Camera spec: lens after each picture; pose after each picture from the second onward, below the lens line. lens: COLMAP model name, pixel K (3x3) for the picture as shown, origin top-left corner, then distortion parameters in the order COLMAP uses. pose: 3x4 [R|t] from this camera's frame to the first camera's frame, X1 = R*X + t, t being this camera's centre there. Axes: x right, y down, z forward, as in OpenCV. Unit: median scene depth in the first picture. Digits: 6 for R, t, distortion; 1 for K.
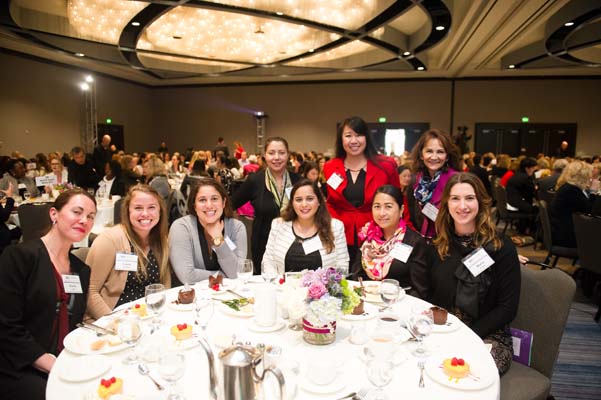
lens RADIAL K [[409.9, 0, 300.5], [0, 409.9, 200.0], [0, 0, 1]] dist [-0.050554, 0.001418]
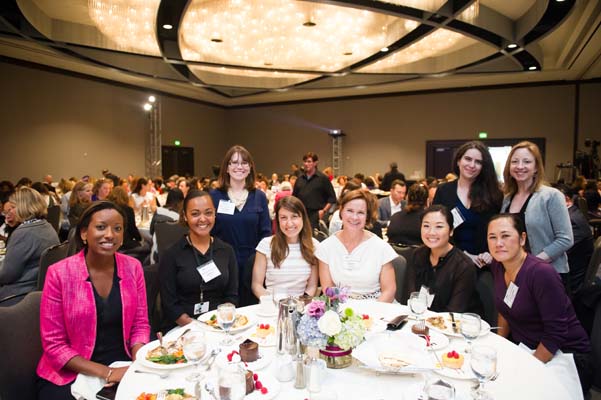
lens RADIAL K [[409.9, 0, 300.5], [0, 409.9, 200.0], [0, 0, 1]] dist [-0.050554, 0.001418]
pose [[0.972212, 0.010438, -0.233868, 0.051558], [-0.022916, 0.998451, -0.050702, -0.024156], [0.232977, 0.054652, 0.970945, 0.185907]]
